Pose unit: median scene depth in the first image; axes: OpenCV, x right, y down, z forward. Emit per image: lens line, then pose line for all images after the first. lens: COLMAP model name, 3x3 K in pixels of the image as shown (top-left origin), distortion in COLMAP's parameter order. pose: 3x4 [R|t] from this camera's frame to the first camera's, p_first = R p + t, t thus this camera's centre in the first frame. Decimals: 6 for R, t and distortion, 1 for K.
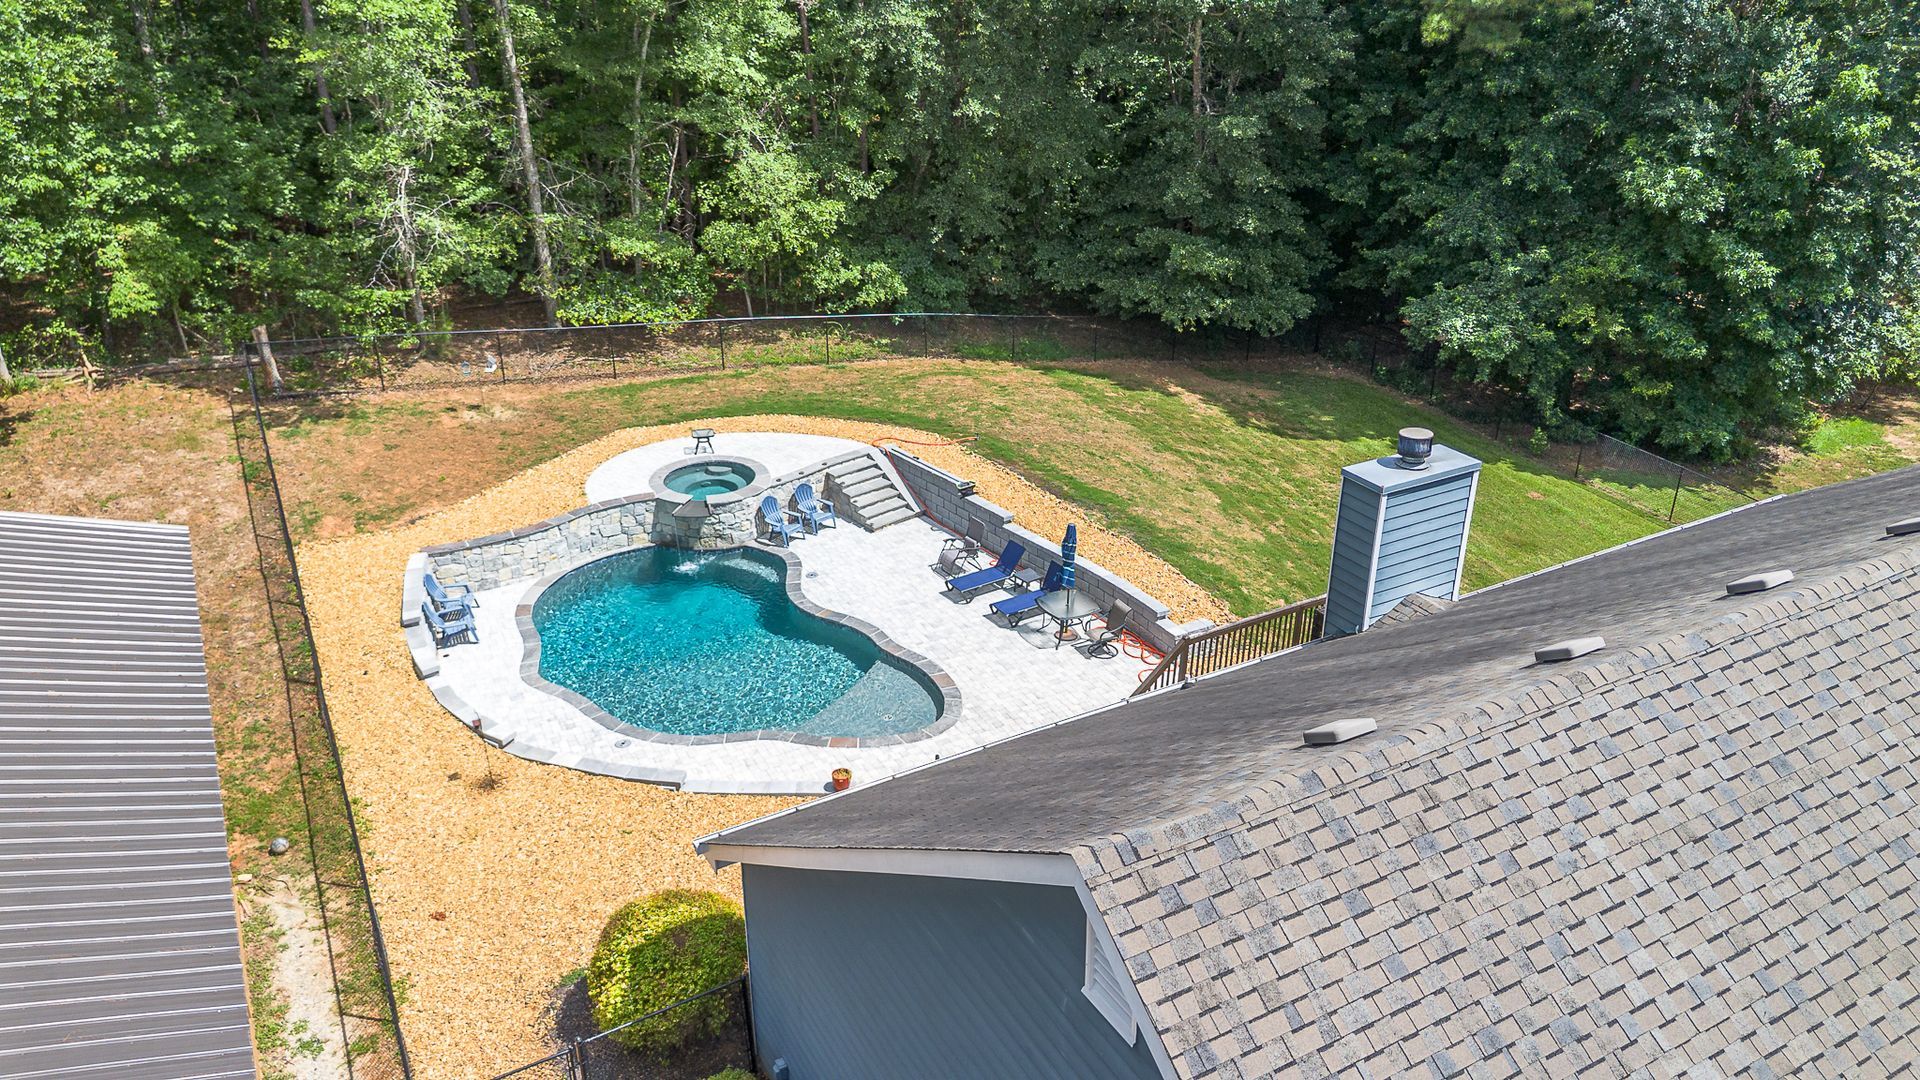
lens RADIAL K [[1357.7, 0, 962.6], [0, 1357.7, 538.8], [0, 0, 1]] dist [0.080943, -0.093461]
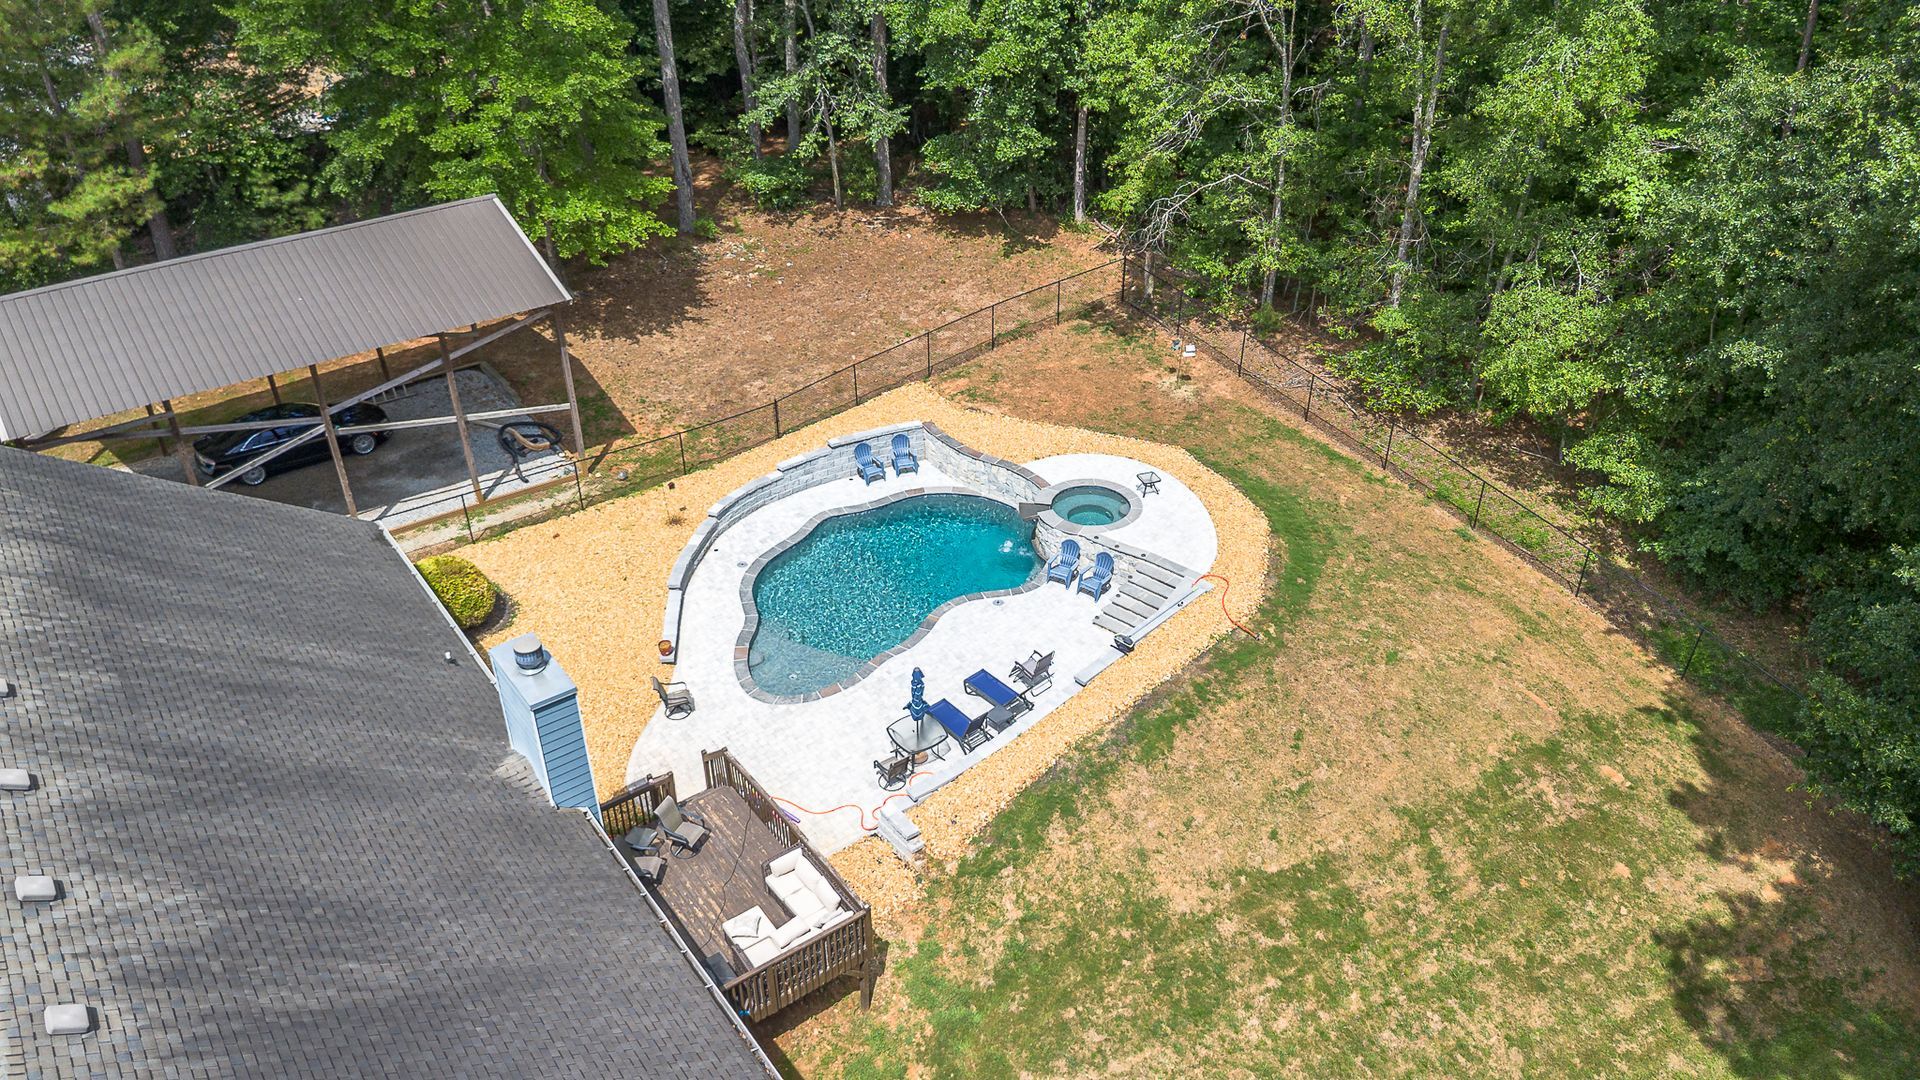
lens RADIAL K [[1357.7, 0, 962.6], [0, 1357.7, 538.8], [0, 0, 1]] dist [0.080943, -0.093461]
pose [[0.124787, 0.537317, -0.834098, 0.769332], [-0.416968, 0.791229, 0.447319, -0.487149], [0.900314, 0.291973, 0.322779, 0.539473]]
